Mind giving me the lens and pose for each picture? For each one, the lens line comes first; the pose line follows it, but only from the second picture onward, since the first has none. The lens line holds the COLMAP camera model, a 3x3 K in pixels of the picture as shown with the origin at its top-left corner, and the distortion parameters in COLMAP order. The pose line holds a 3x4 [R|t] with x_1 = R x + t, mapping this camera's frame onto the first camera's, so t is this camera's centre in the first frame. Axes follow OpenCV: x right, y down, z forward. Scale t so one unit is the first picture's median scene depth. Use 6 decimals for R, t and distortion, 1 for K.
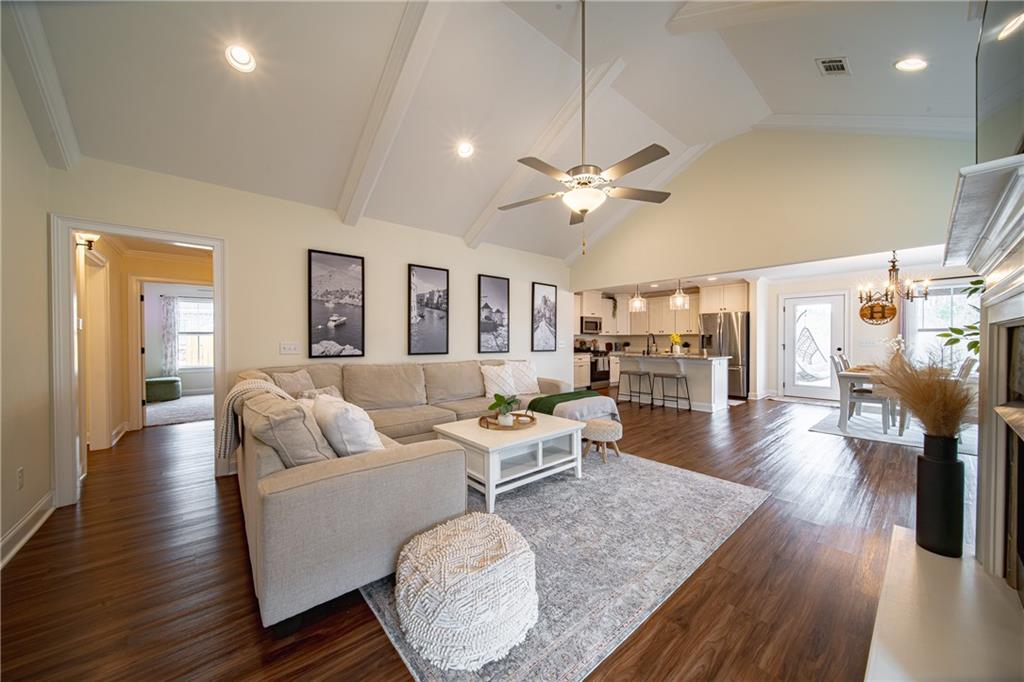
lens RADIAL K [[356.0, 0, 512.1], [0, 356.0, 342.0], [0, 0, 1]] dist [0.000862, -0.001561]
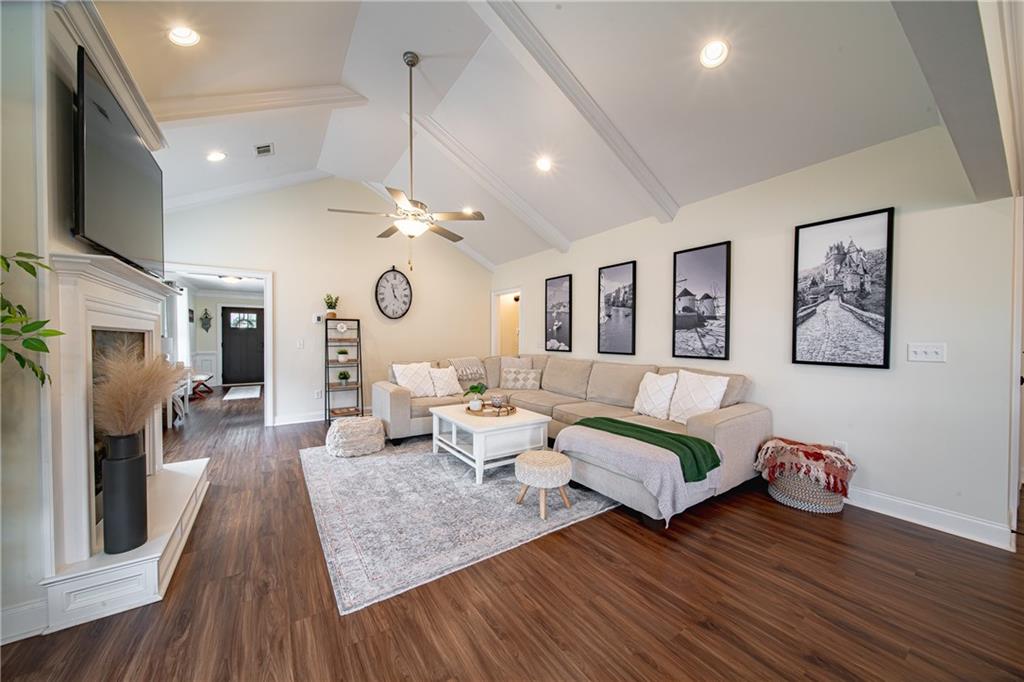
lens RADIAL K [[356.0, 0, 509.3], [0, 356.0, 343.7], [0, 0, 1]] dist [0.000862, -0.001561]
pose [[-0.118706, 0.015947, -0.992801, 0.694820], [-0.010292, 0.999798, 0.017290, -0.006738], [0.992876, 0.012270, -0.118518, 0.739079]]
